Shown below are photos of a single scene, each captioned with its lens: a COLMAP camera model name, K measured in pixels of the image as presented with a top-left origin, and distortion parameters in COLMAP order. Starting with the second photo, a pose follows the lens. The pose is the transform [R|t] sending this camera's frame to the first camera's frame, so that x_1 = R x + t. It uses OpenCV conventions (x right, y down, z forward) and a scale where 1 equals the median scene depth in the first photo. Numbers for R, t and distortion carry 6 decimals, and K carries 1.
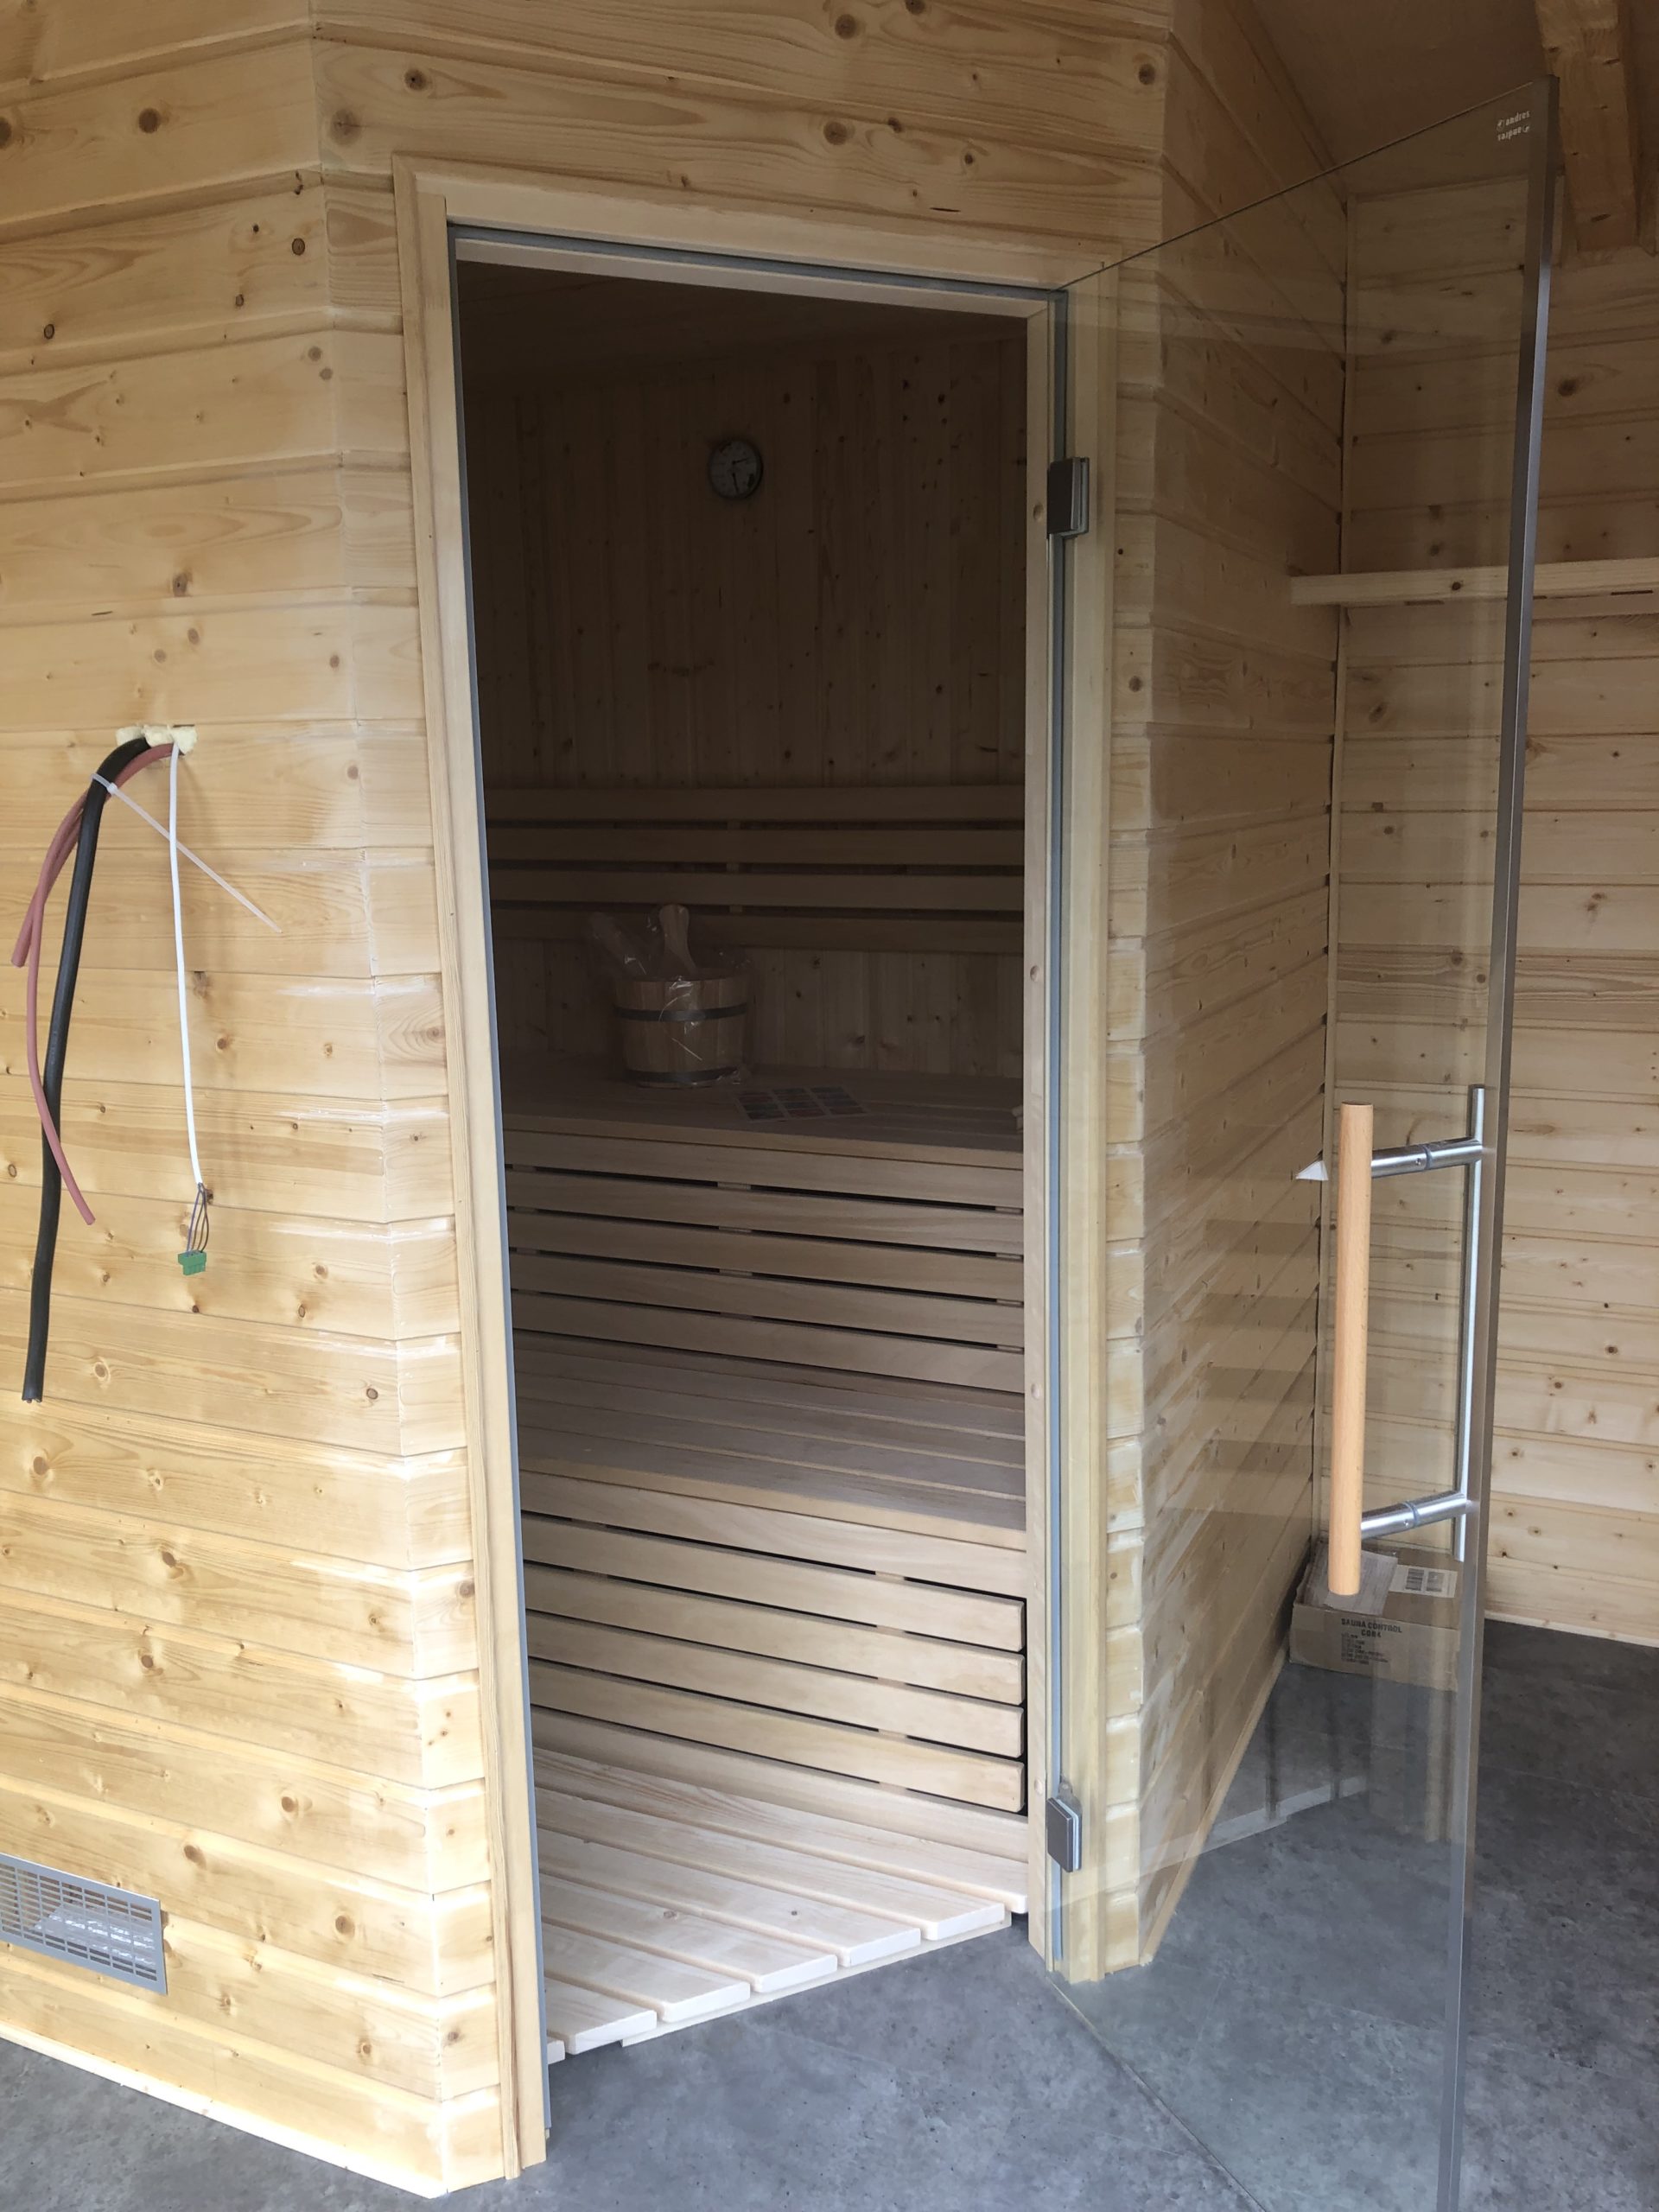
lens RADIAL K [[1799.9, 0, 835.7], [0, 1799.9, 1094.8], [0, 0, 1]] dist [0.009660, 0.017544]
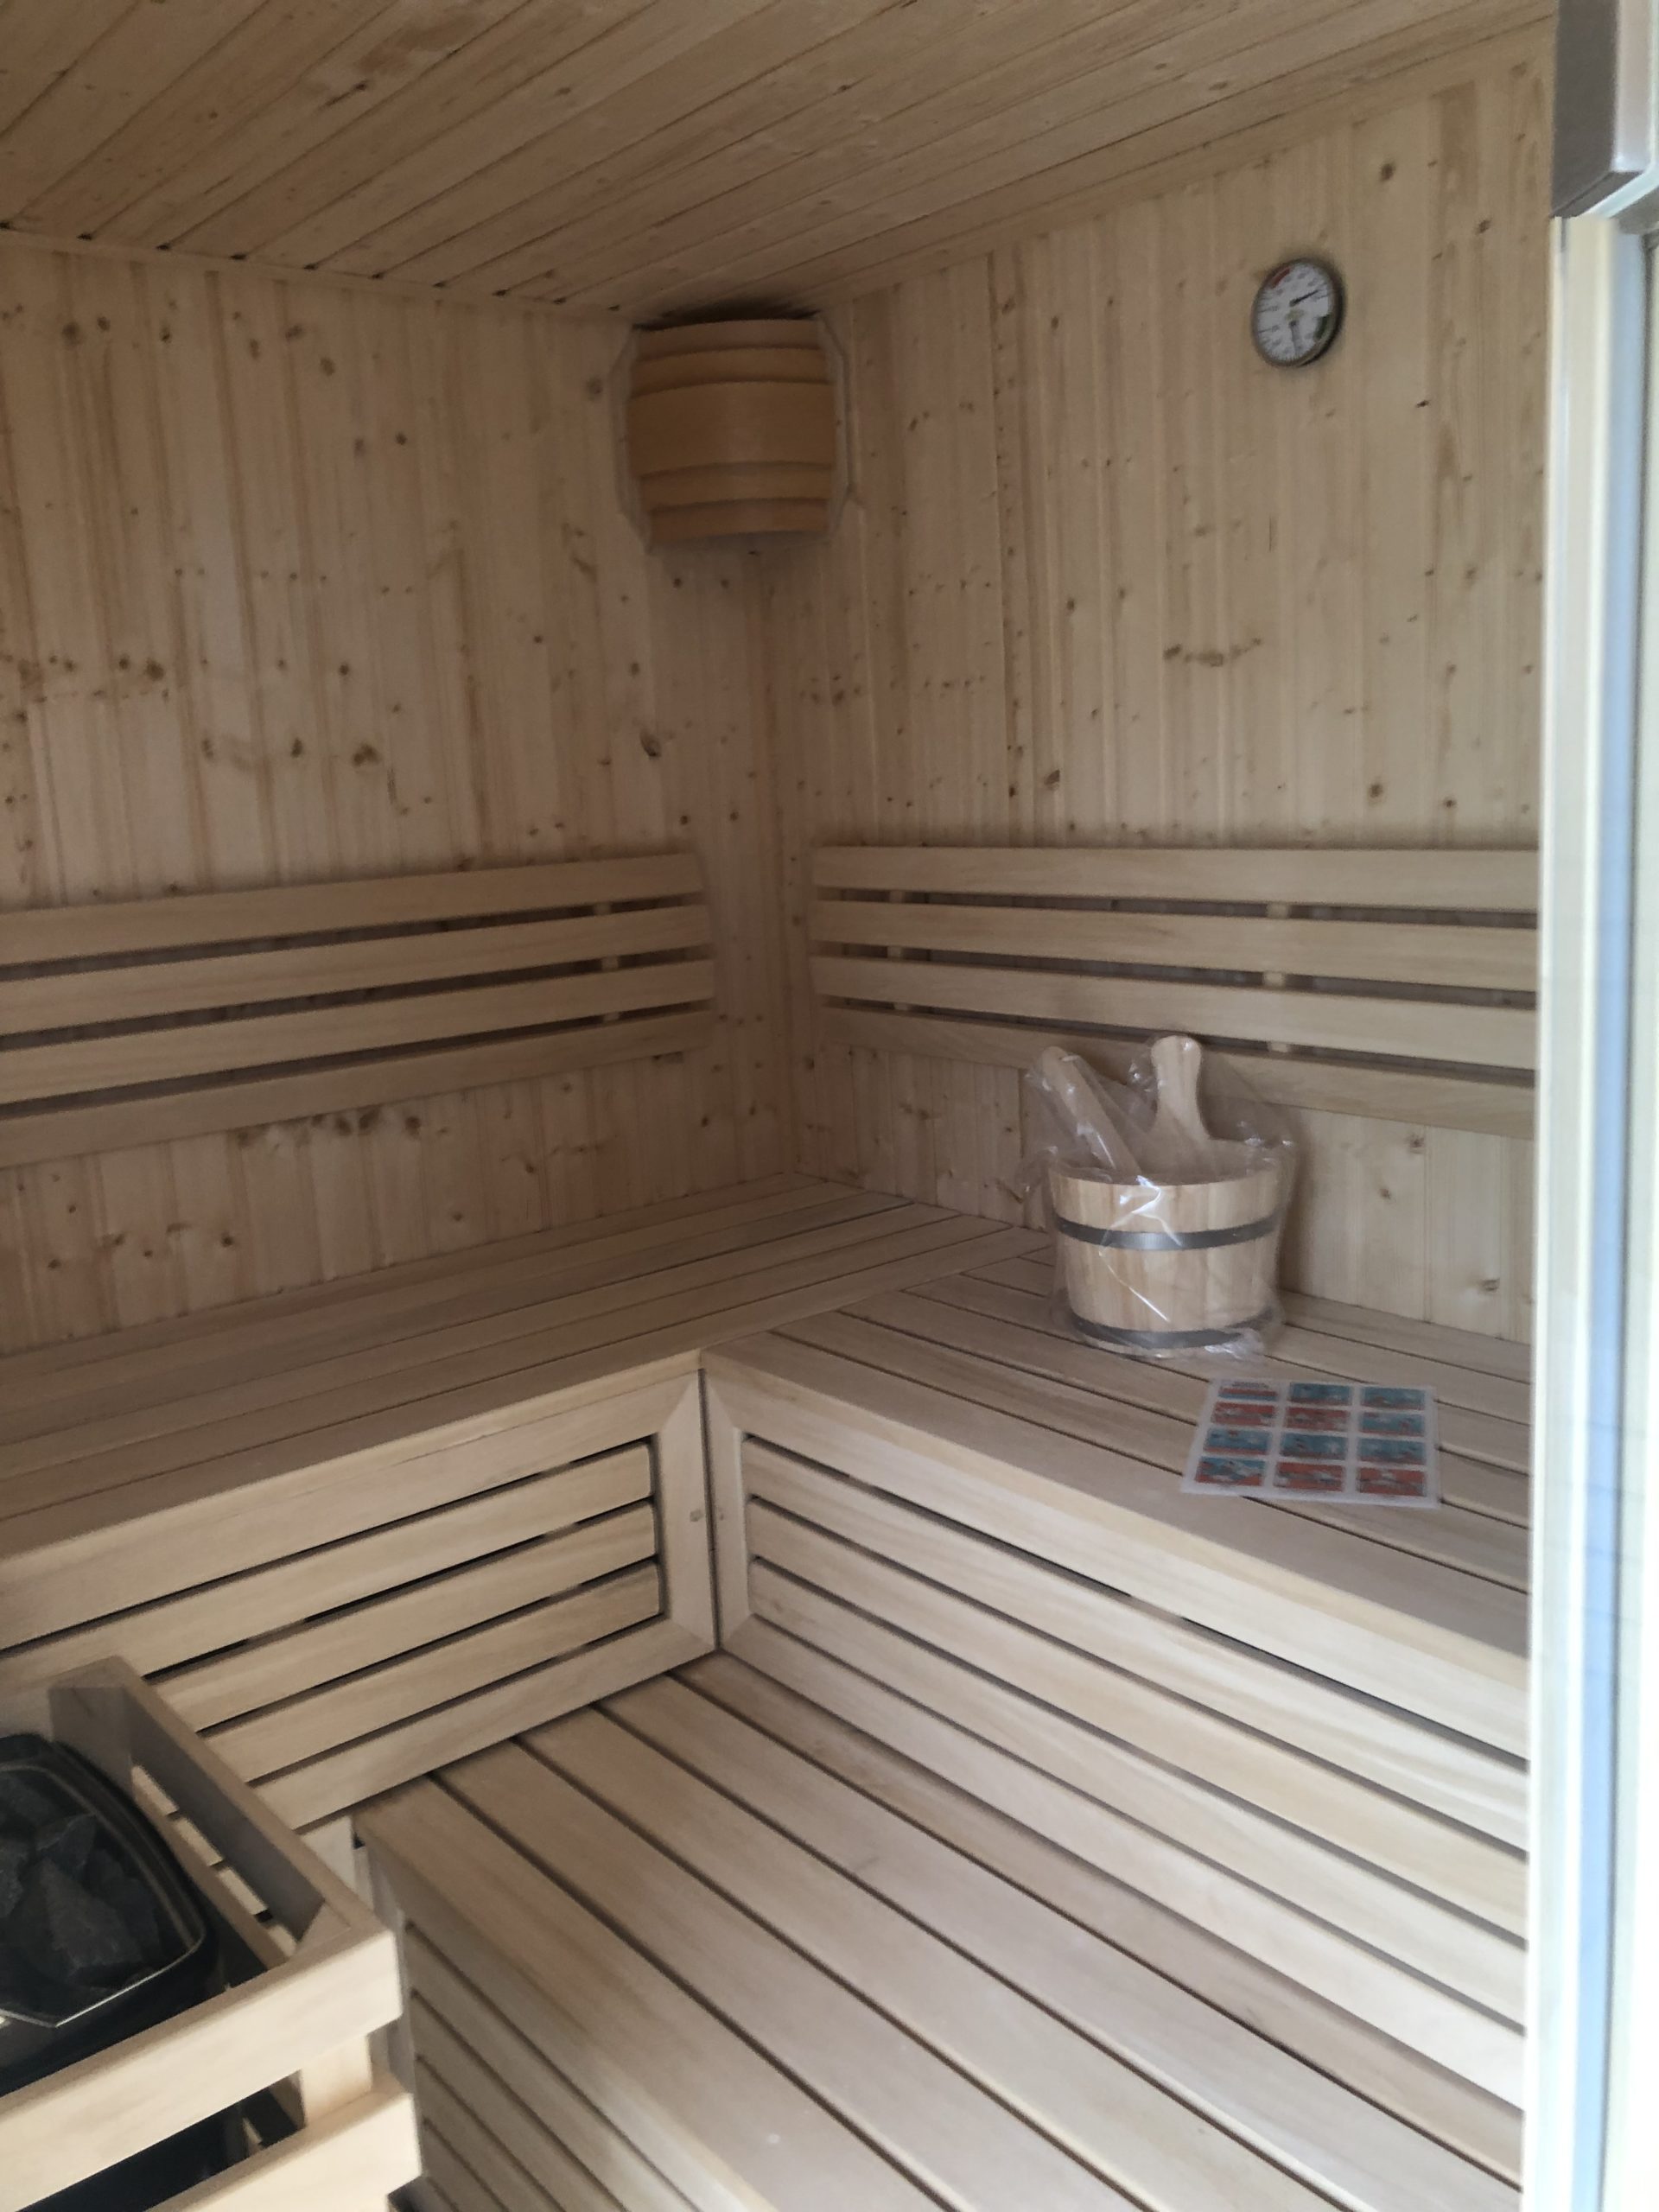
lens RADIAL K [[1813.5, 0, 895.7], [0, 1813.5, 1071.3], [0, 0, 1]] dist [0.010534, 0.010203]
pose [[0.909663, 0.043546, -0.413058, 0.081600], [-0.046006, 0.998933, 0.003994, -0.094979], [0.412791, 0.015369, 0.910696, 0.406079]]
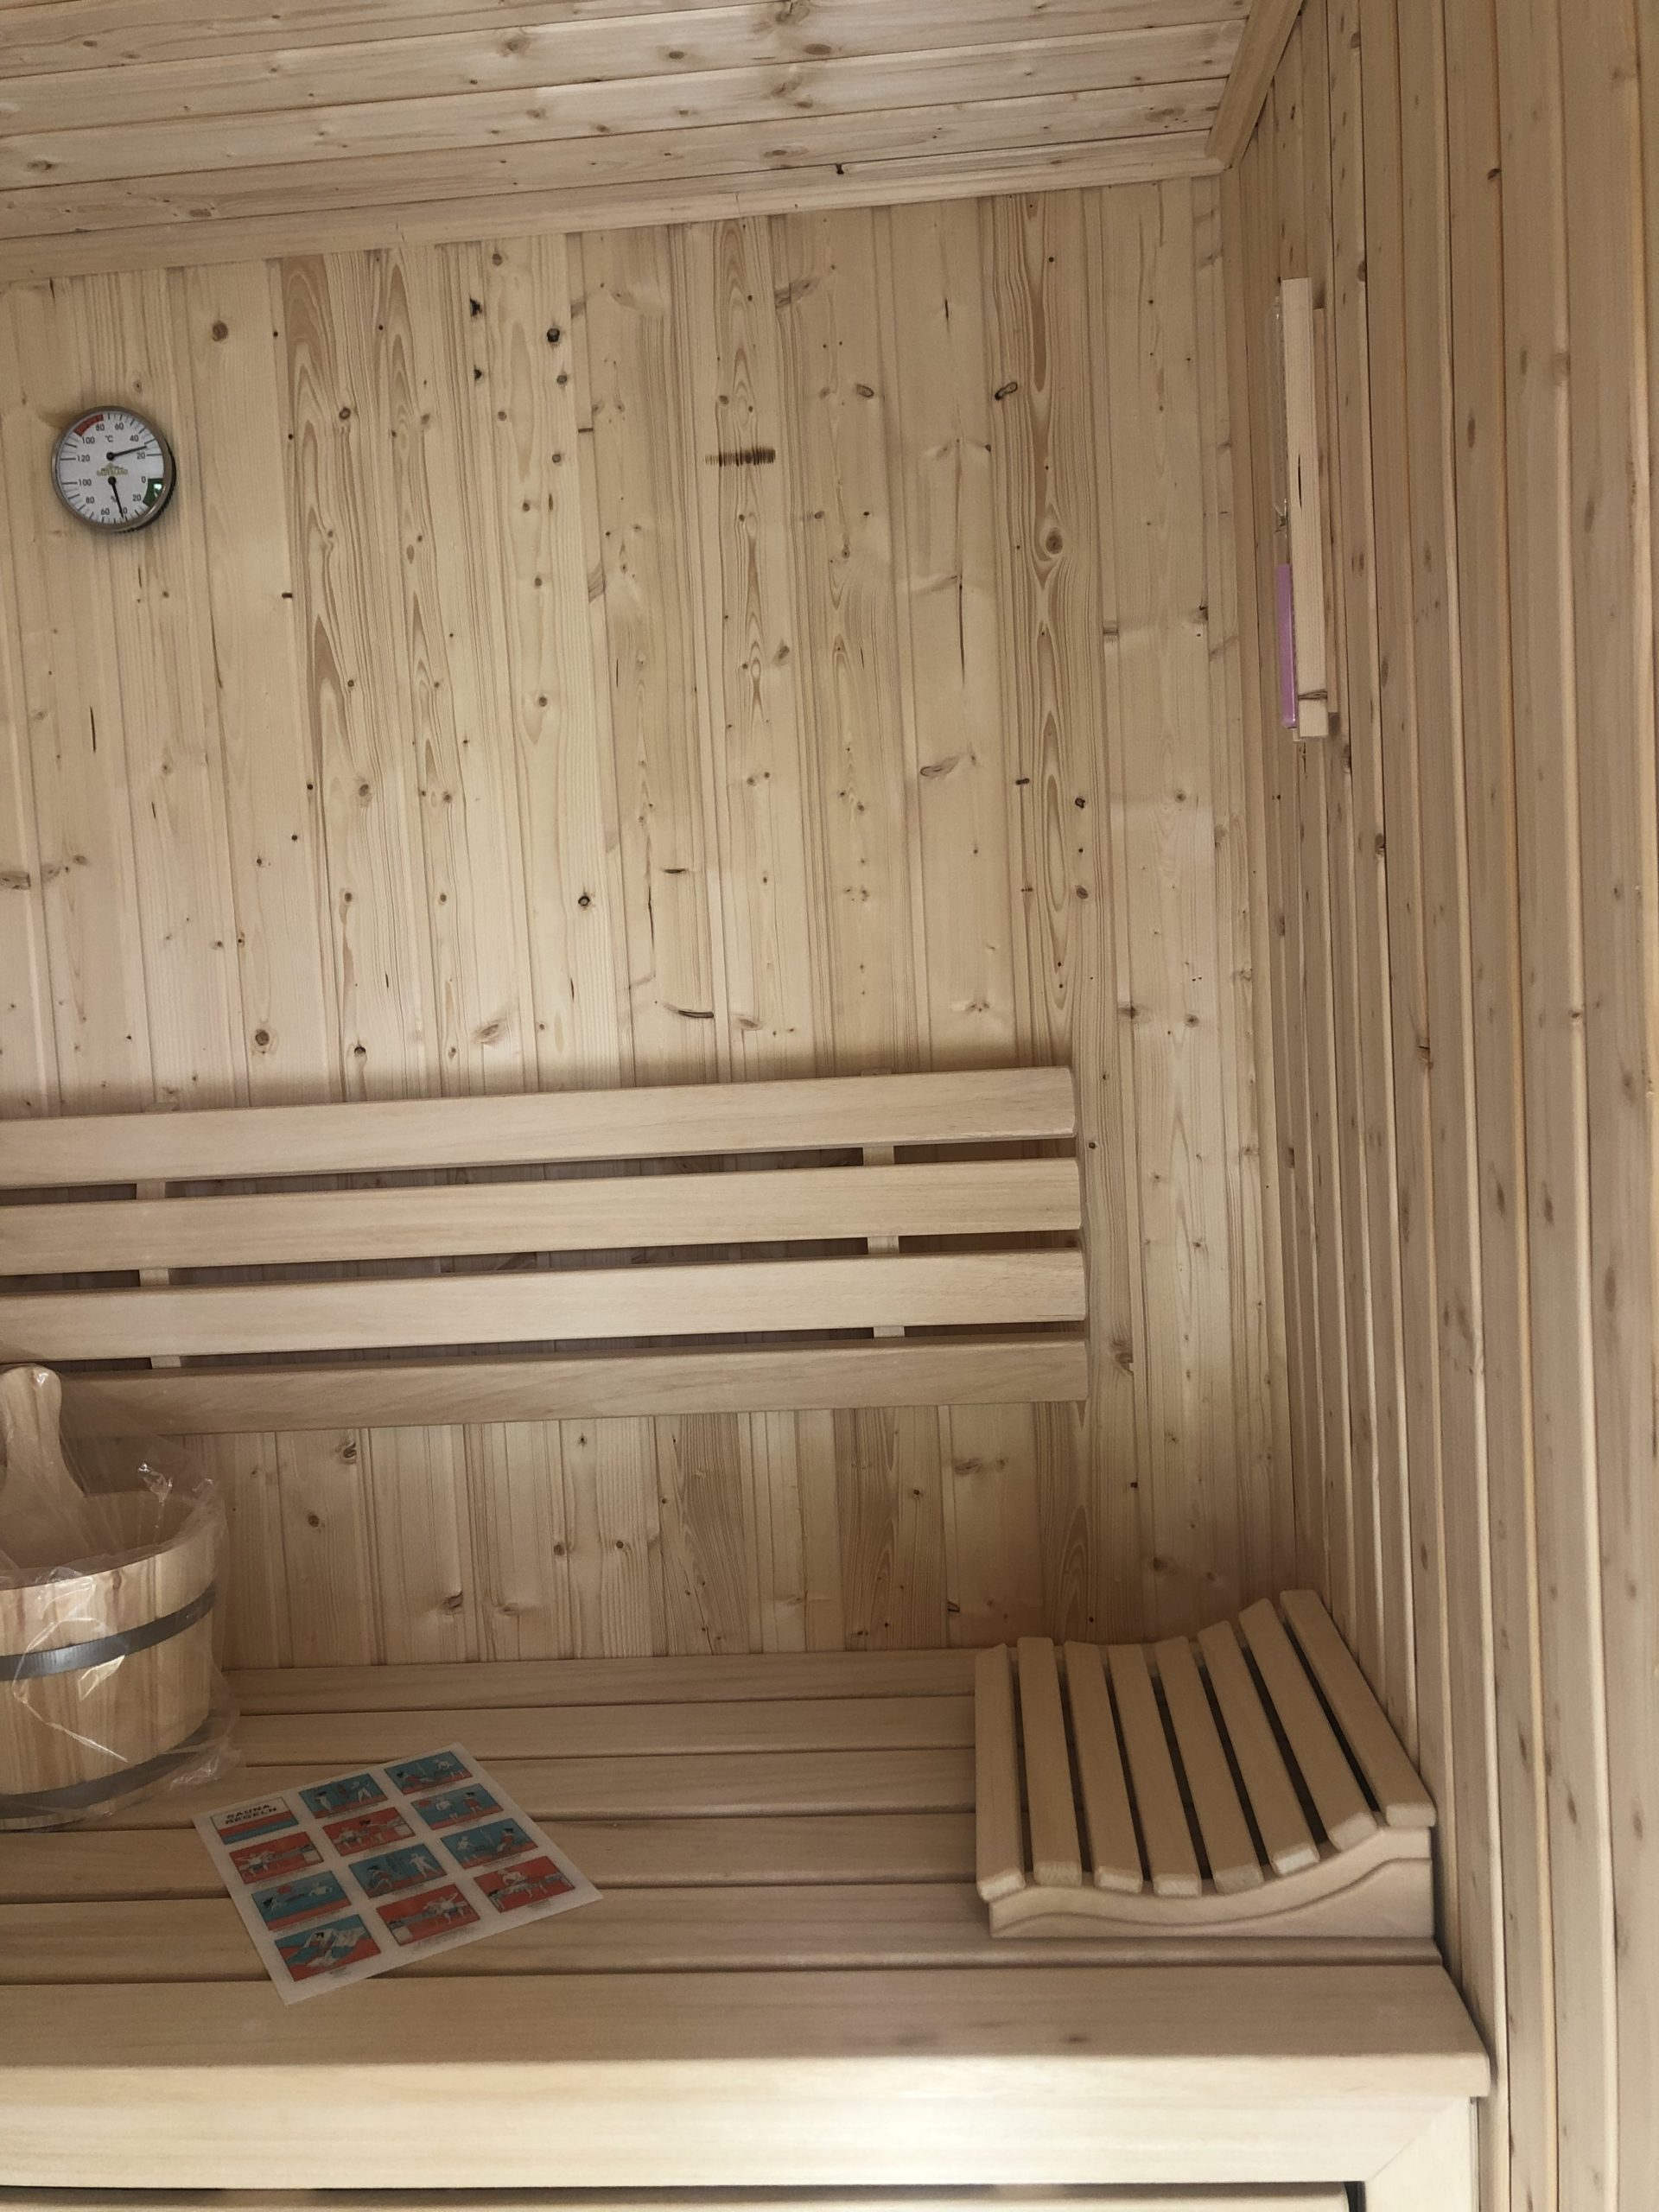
lens RADIAL K [[1799.9, 0, 835.7], [0, 1799.9, 1094.8], [0, 0, 1]] dist [0.009660, 0.017544]
pose [[0.935915, -0.062669, 0.346606, -0.053003], [0.106644, 0.988274, -0.109276, -0.105690], [-0.335694, 0.139236, 0.931624, 0.502120]]
